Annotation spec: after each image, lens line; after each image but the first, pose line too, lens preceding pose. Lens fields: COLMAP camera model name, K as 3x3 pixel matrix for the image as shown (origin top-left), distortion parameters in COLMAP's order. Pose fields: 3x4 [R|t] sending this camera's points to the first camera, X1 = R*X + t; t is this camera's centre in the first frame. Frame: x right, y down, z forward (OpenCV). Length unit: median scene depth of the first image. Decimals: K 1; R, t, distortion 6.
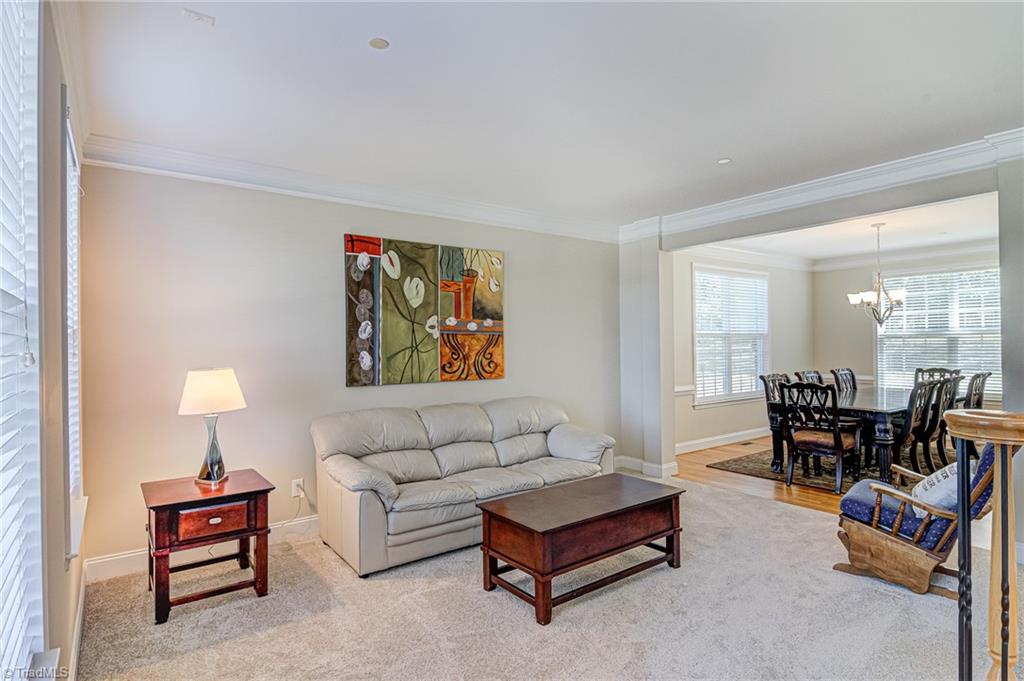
lens RADIAL K [[537.4, 0, 511.5], [0, 537.4, 343.9], [0, 0, 1]] dist [0.000873, -0.001436]
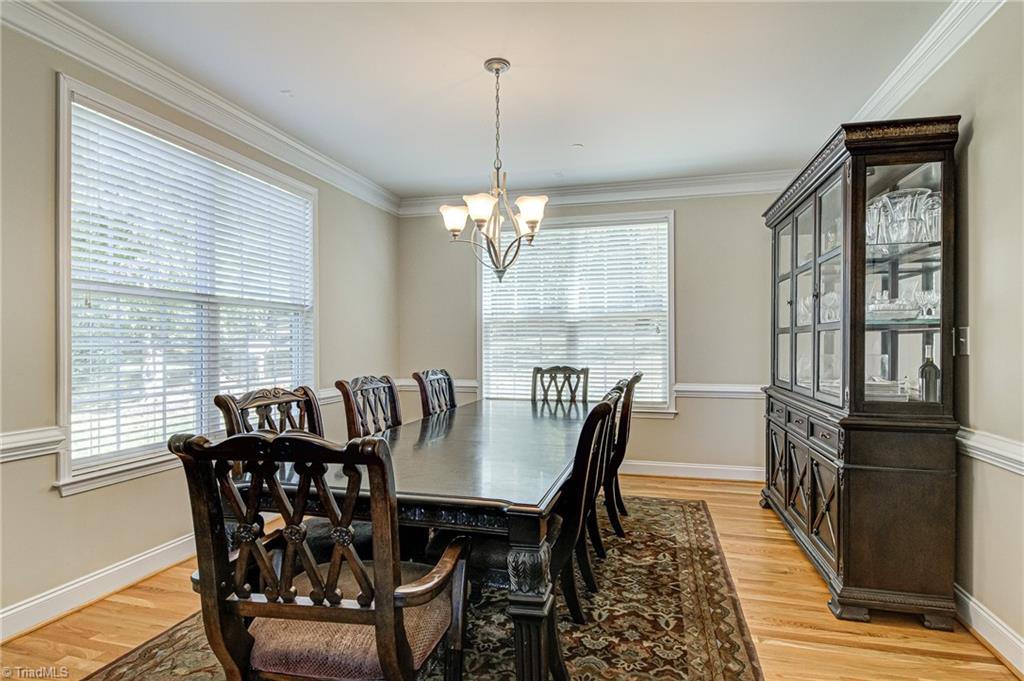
lens RADIAL K [[537.4, 0, 511.5], [0, 537.4, 343.9], [0, 0, 1]] dist [0.000873, -0.001436]
pose [[0.780309, 0.010798, 0.625301, 0.369072], [-0.007983, 0.999941, -0.007305, 0.024844], [-0.625343, 0.000708, 0.780349, 0.576820]]
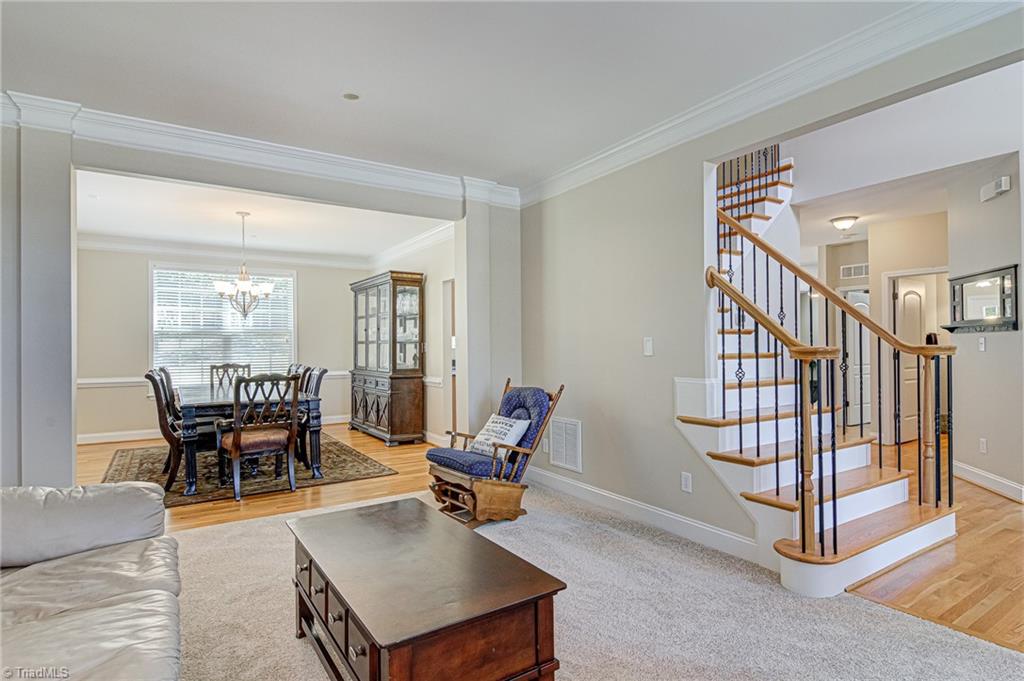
lens RADIAL K [[537.4, 0, 511.5], [0, 537.4, 343.9], [0, 0, 1]] dist [0.000873, -0.001436]
pose [[0.067449, 0.019434, 0.997533, -0.224660], [0.005397, 0.999789, -0.019843, 0.033063], [-0.997708, 0.006722, 0.067330, 0.424116]]
